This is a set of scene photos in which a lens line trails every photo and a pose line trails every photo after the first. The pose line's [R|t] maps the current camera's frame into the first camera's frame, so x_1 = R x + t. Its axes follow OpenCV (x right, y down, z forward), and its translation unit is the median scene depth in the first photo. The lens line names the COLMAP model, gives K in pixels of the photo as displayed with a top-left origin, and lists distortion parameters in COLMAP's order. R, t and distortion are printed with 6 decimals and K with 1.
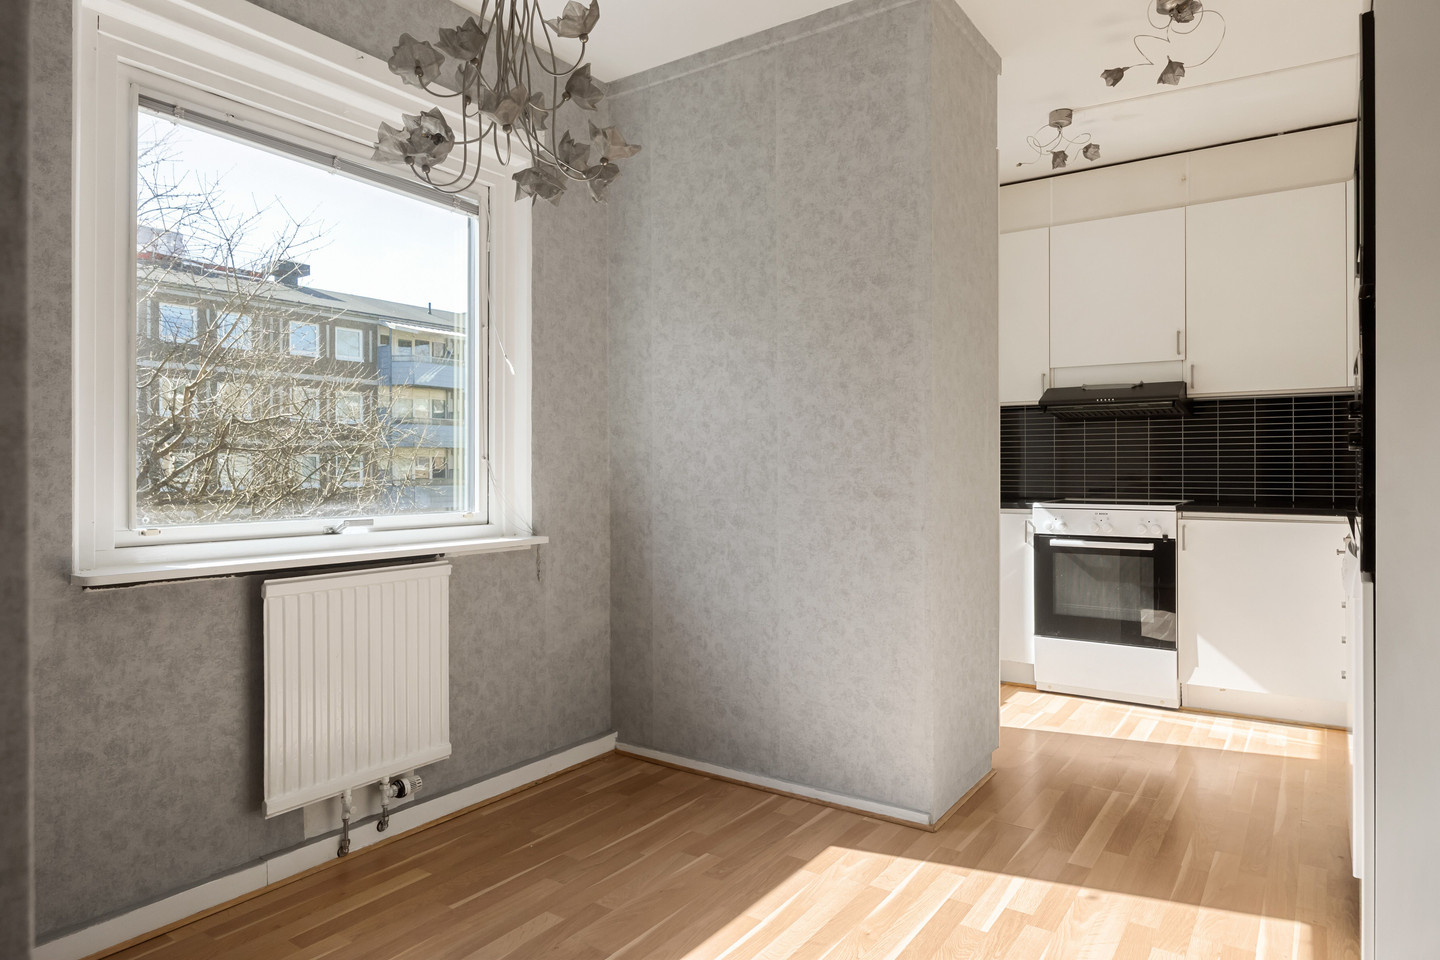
lens RADIAL K [[876.1, 0, 714.8], [0, 876.1, 473.8], [0, 0, 1]] dist [-0.005029, 0.001673]
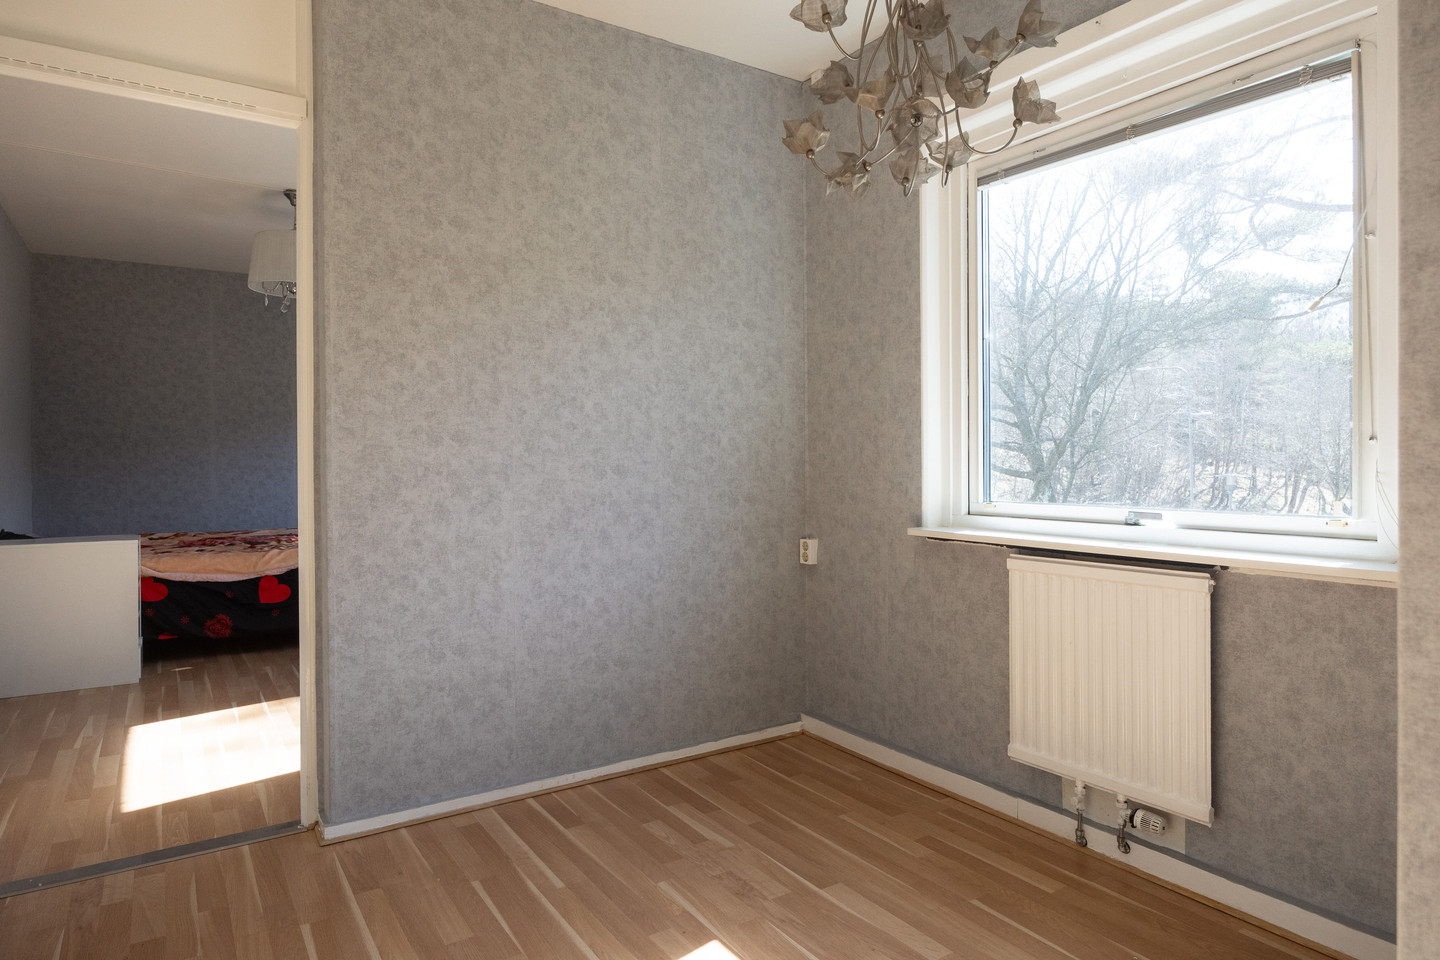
lens RADIAL K [[851.5, 0, 722.7], [0, 851.5, 472.9], [0, 0, 1]] dist [0.000150, -0.002193]
pose [[-0.365960, 0.018433, -0.930448, 0.555562], [0.002844, 0.999821, 0.018689, -0.006066], [0.930626, 0.004193, -0.365947, 0.873852]]
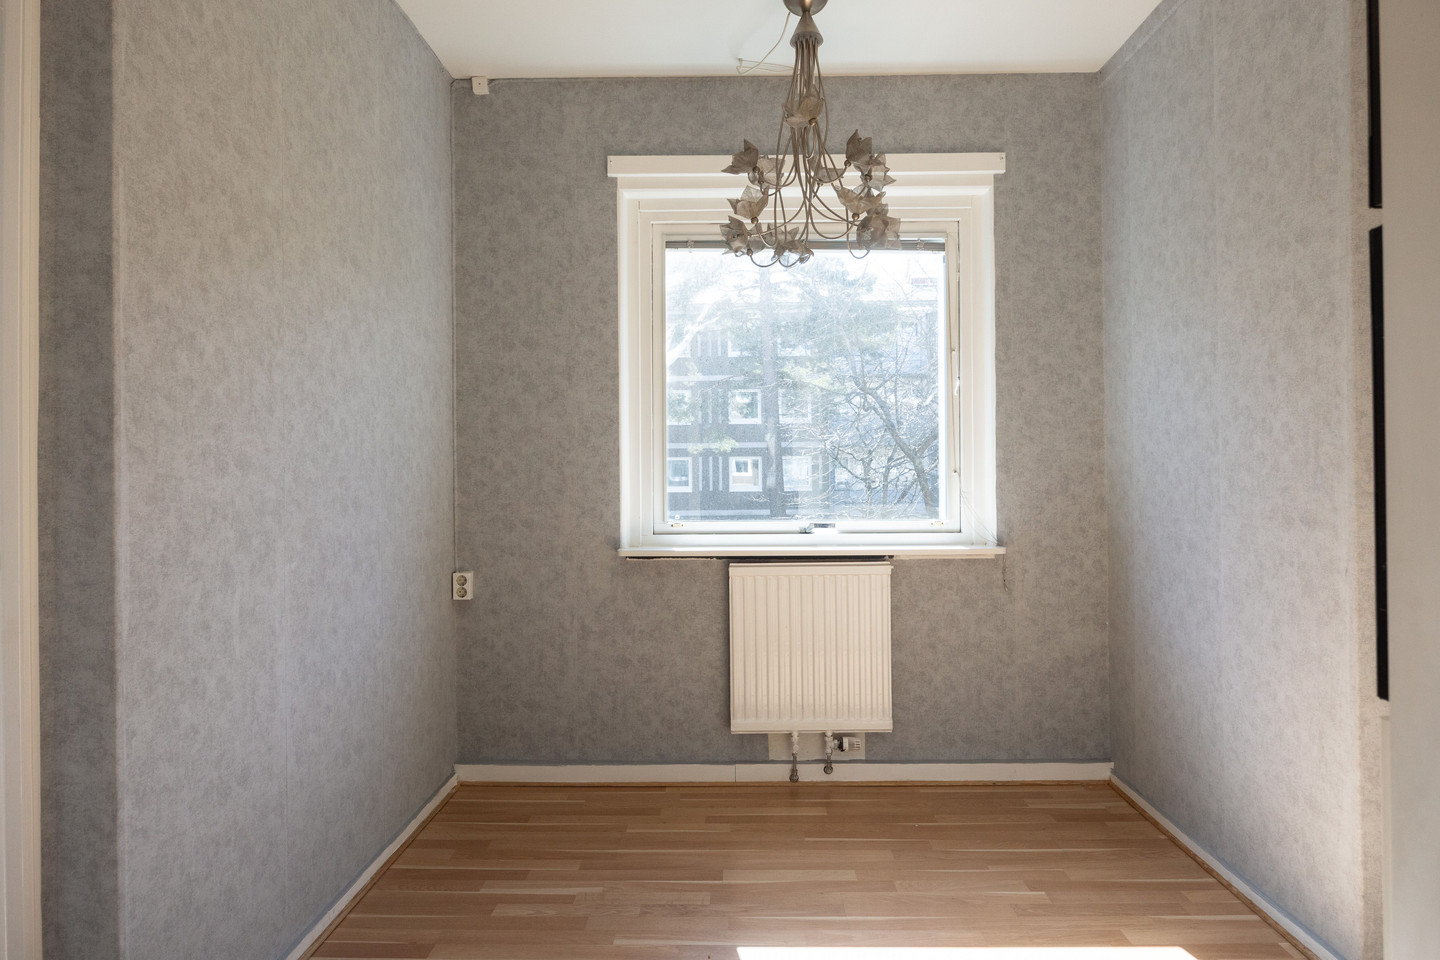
lens RADIAL K [[876.1, 0, 728.6], [0, 876.1, 475.0], [0, 0, 1]] dist [-0.005029, 0.001673]
pose [[0.562686, 0.001434, -0.826669, 0.533646], [0.003332, 0.999986, 0.004003, -0.021248], [0.826664, -0.005007, 0.562674, 0.171659]]
